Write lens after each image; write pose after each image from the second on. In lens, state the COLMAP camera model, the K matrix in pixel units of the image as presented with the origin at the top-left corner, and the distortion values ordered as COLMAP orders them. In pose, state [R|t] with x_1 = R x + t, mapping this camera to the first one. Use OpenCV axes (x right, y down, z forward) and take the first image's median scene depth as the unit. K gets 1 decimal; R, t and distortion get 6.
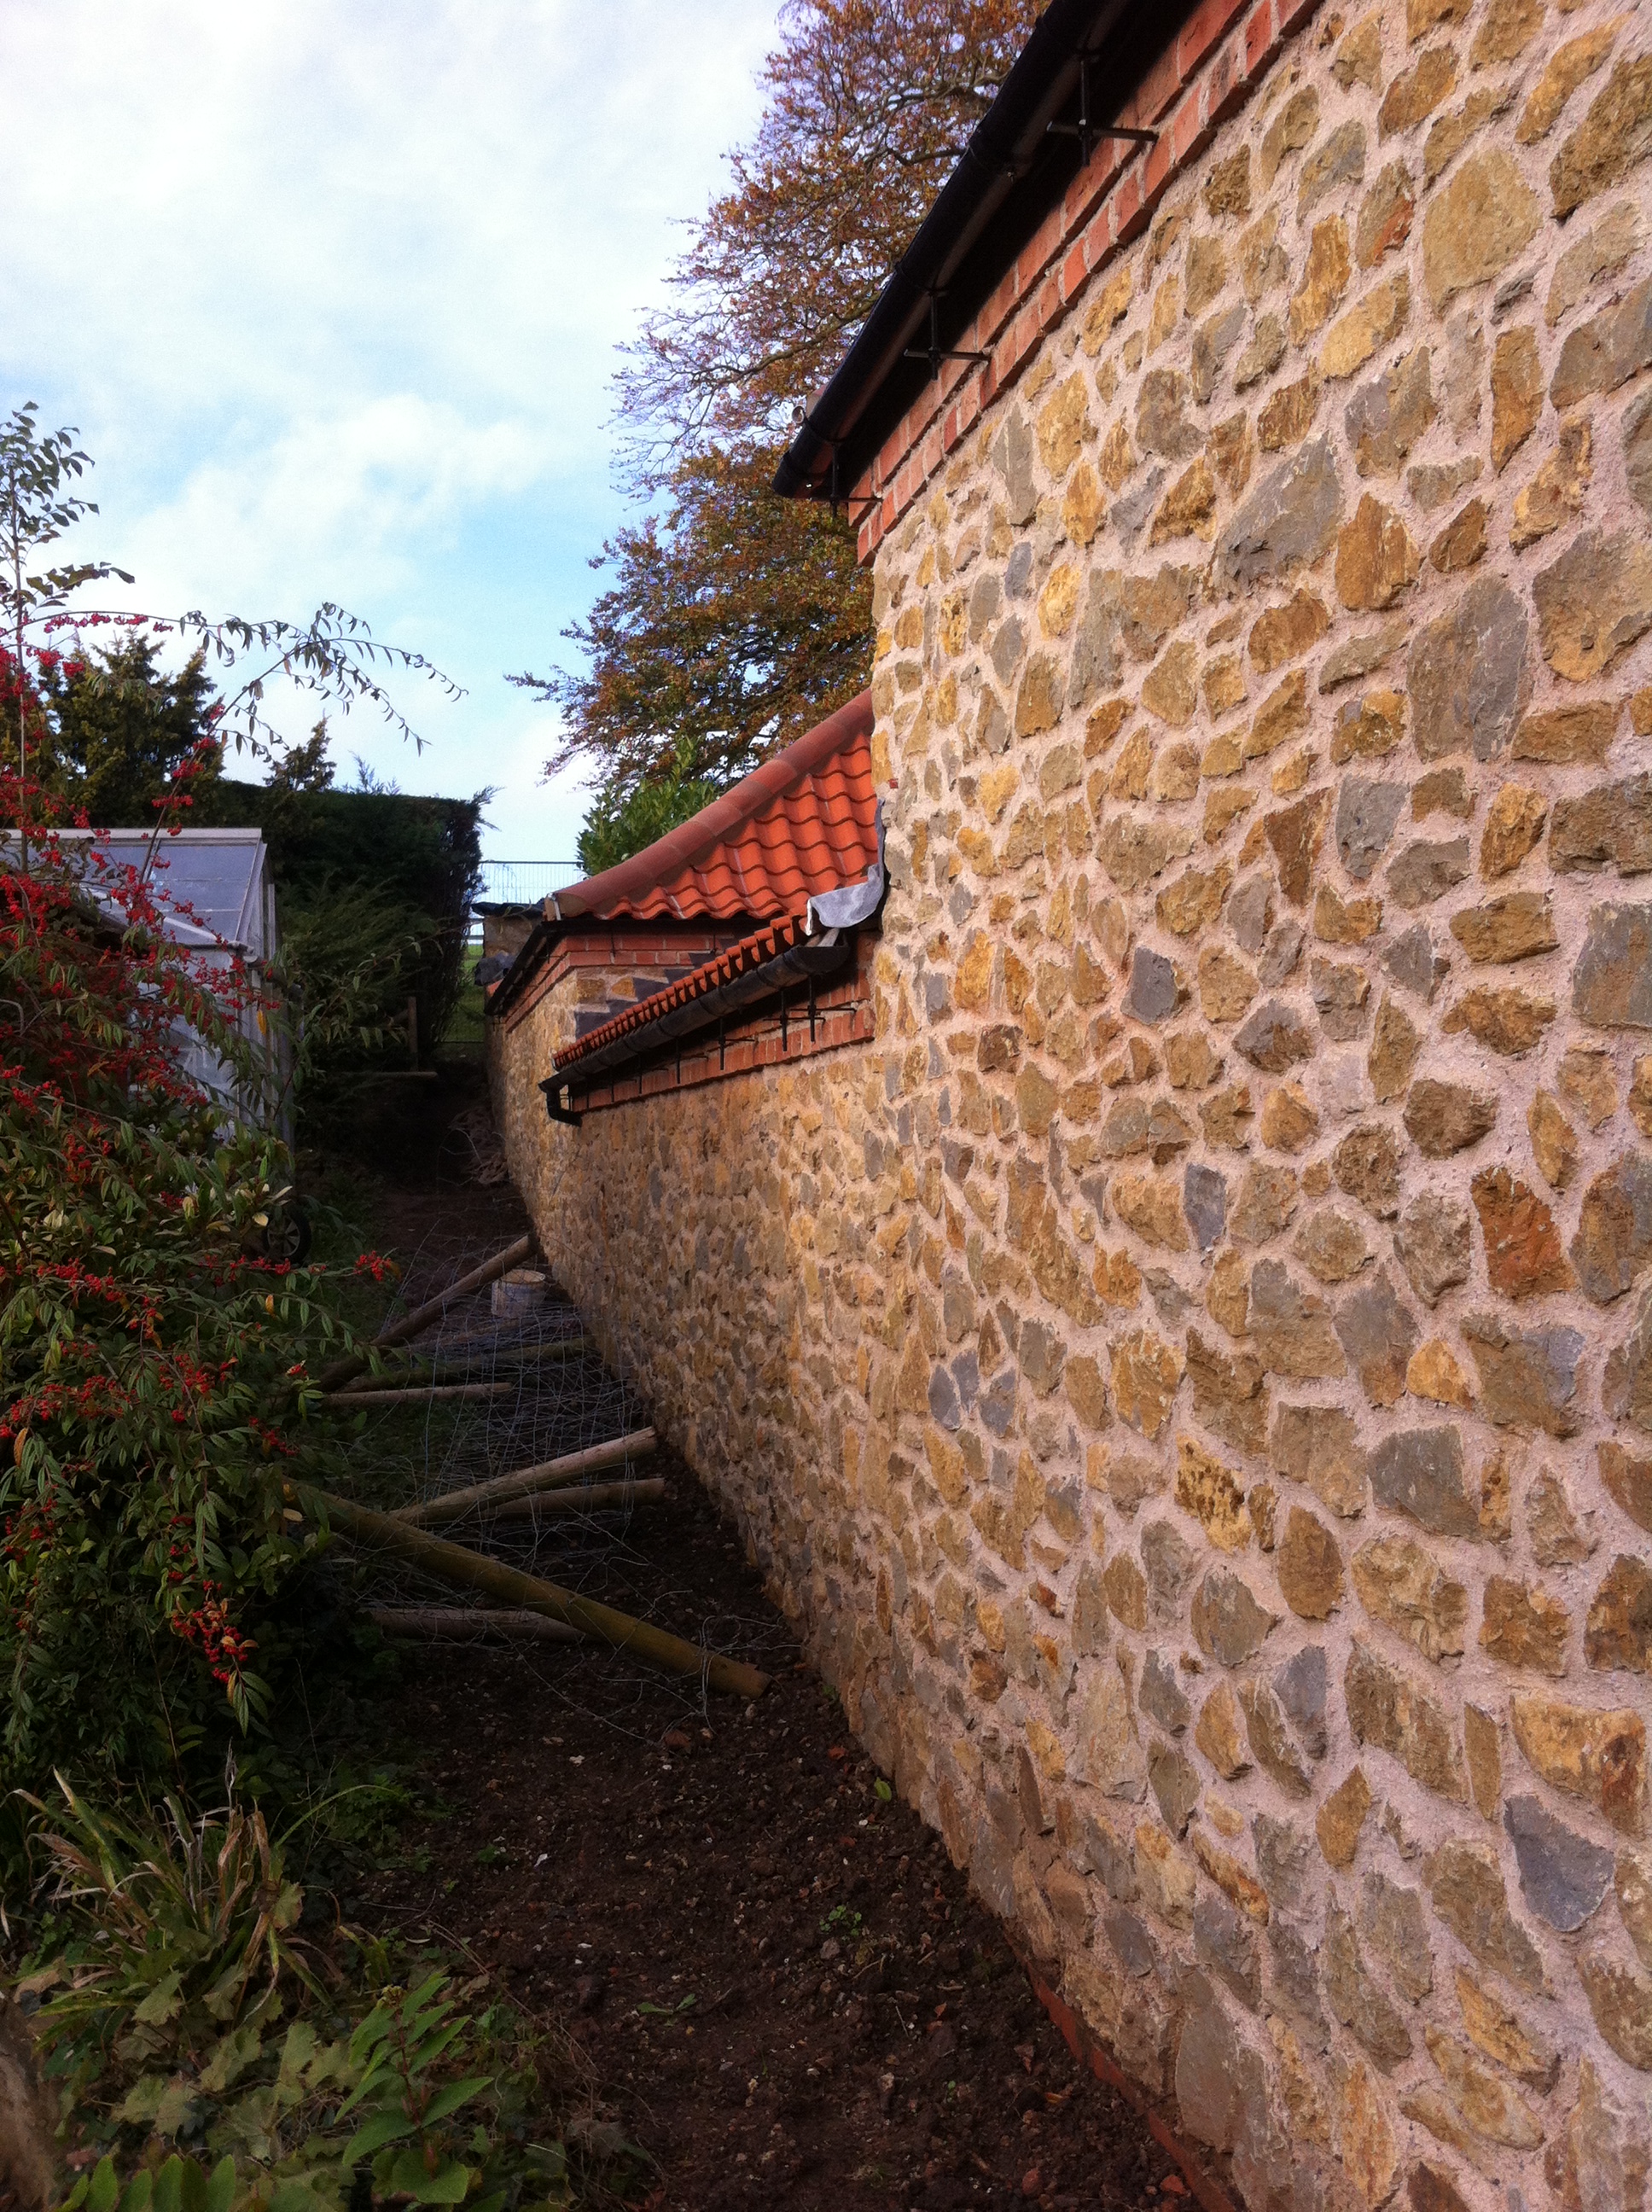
lens RADIAL K [[2151.7, 0, 826.0], [0, 2151.7, 1106.0], [0, 0, 1]] dist [0.088206, -0.294570]
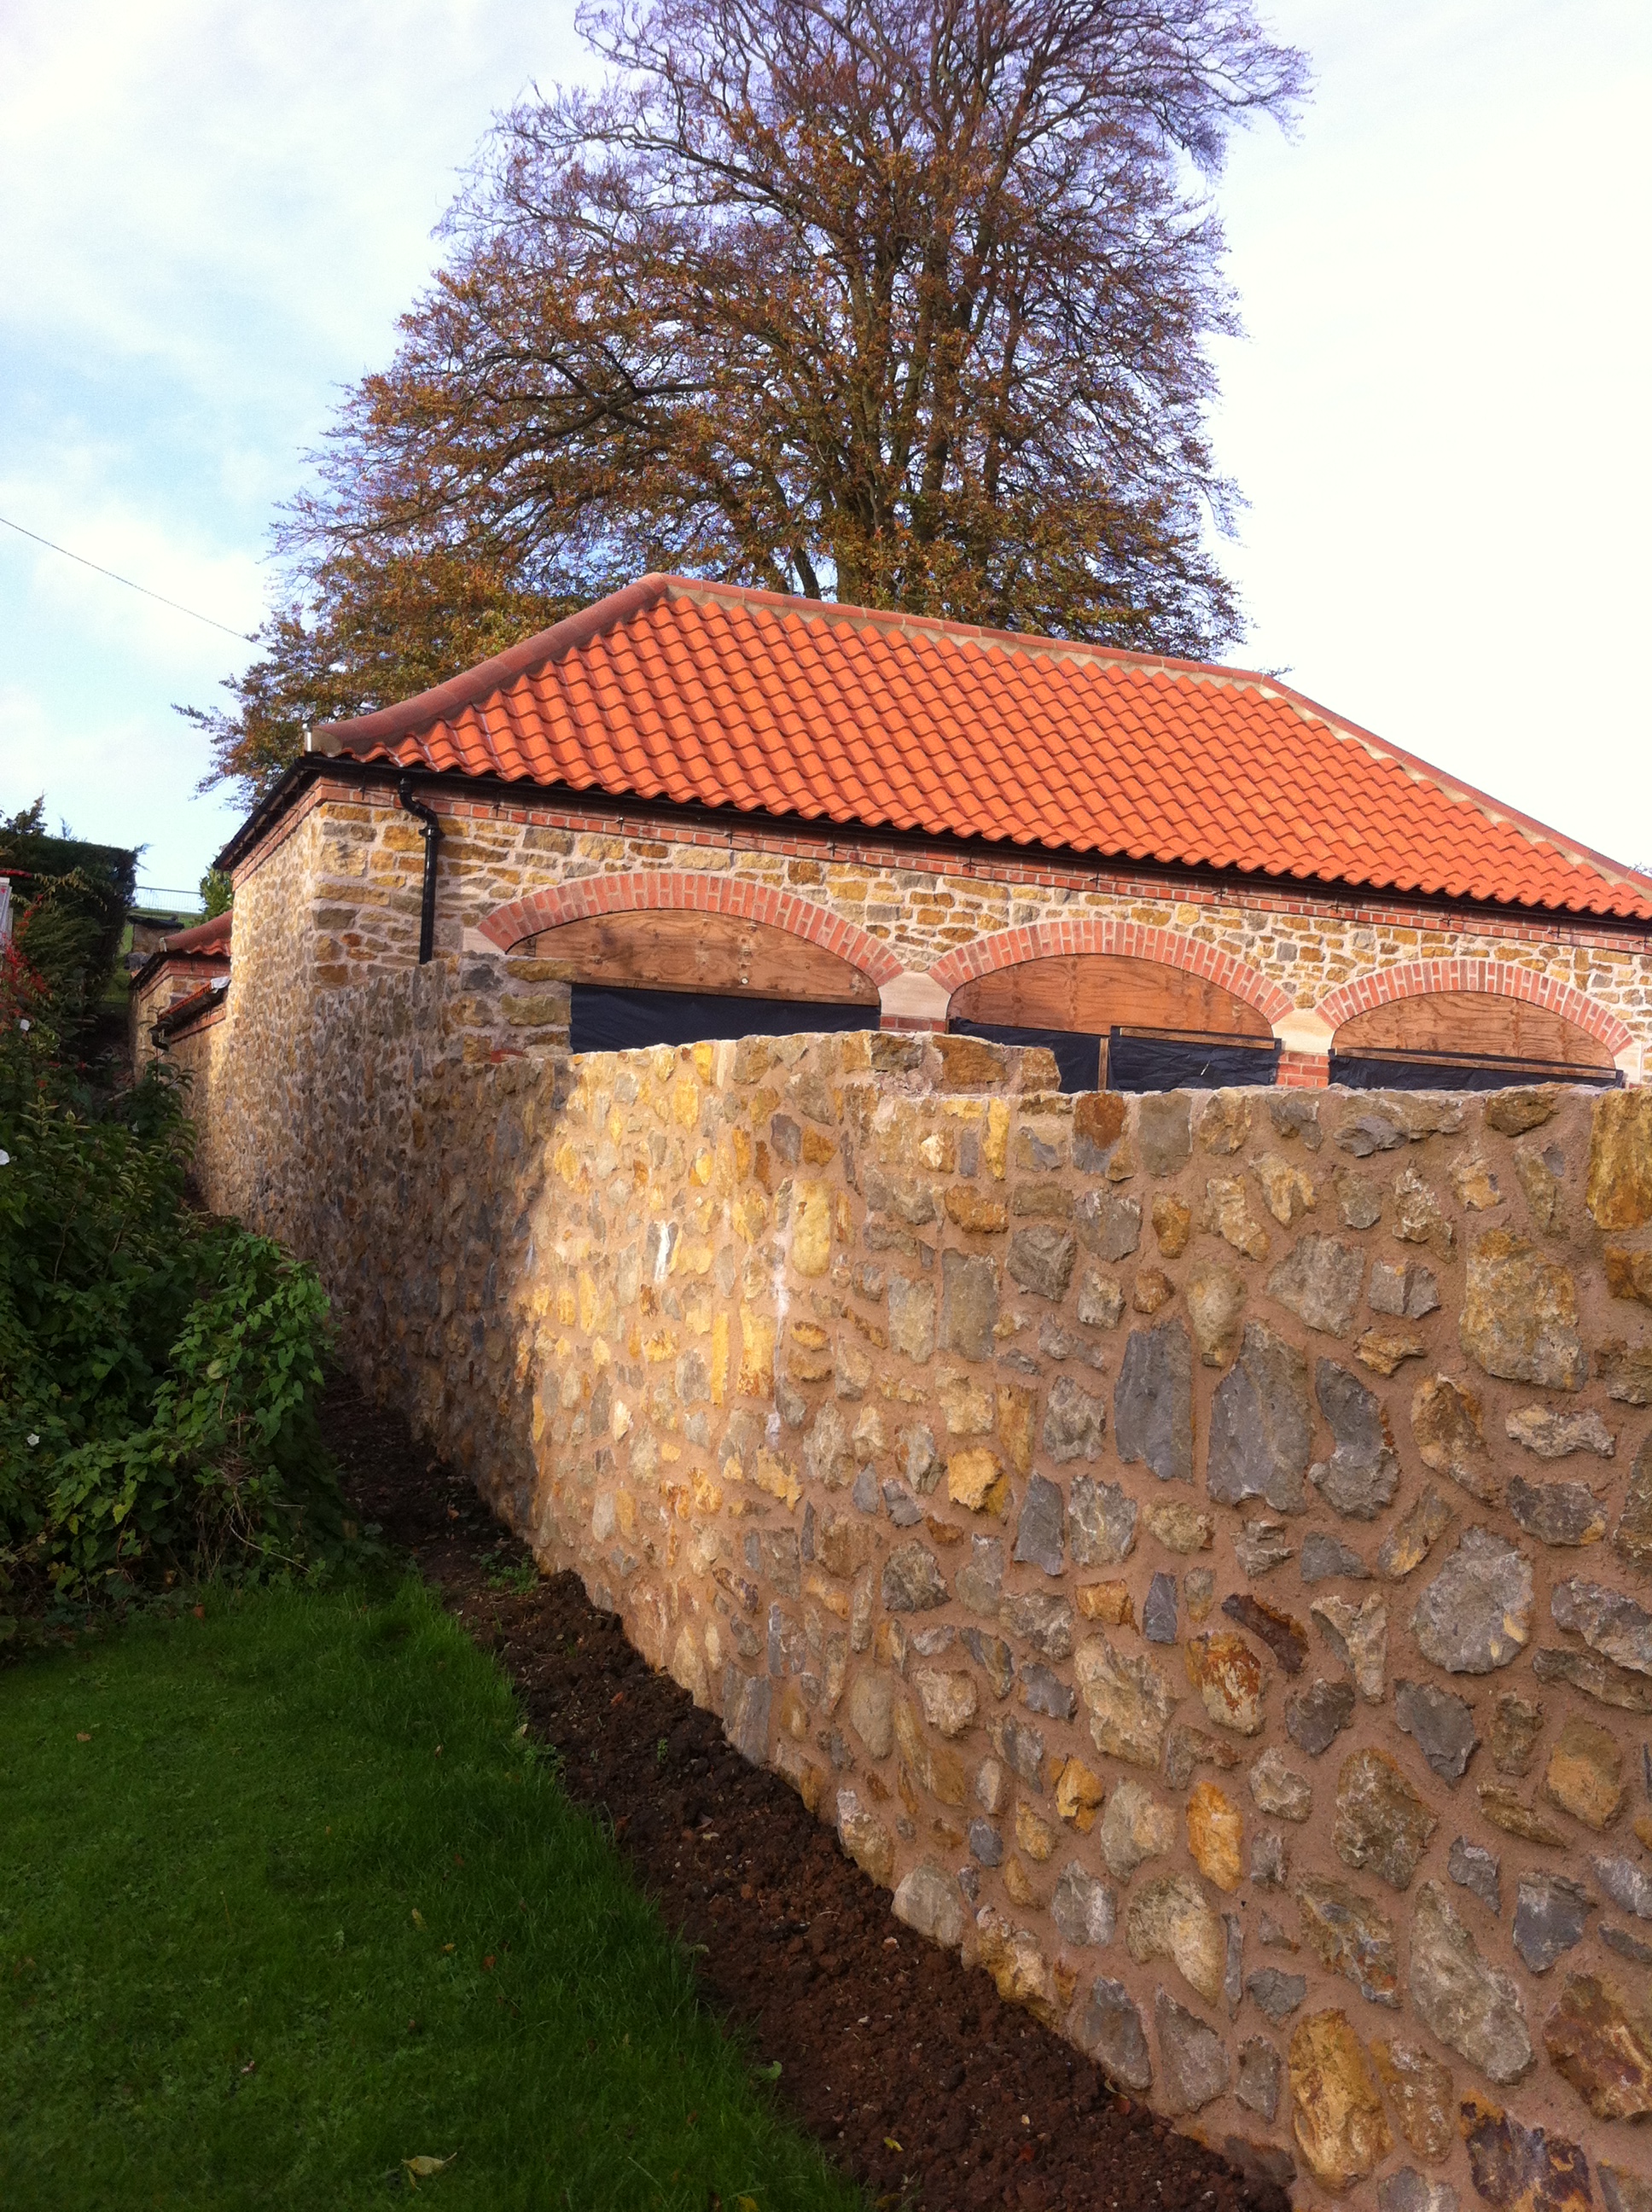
lens RADIAL K [[2151.7, 0, 826.0], [0, 2151.7, 1106.0], [0, 0, 1]] dist [0.088206, -0.294570]
pose [[0.984283, 0.085234, 0.154669, 0.066259], [-0.085301, 0.996336, -0.006217, 0.007265], [-0.154632, -0.007074, 0.987947, -0.401492]]
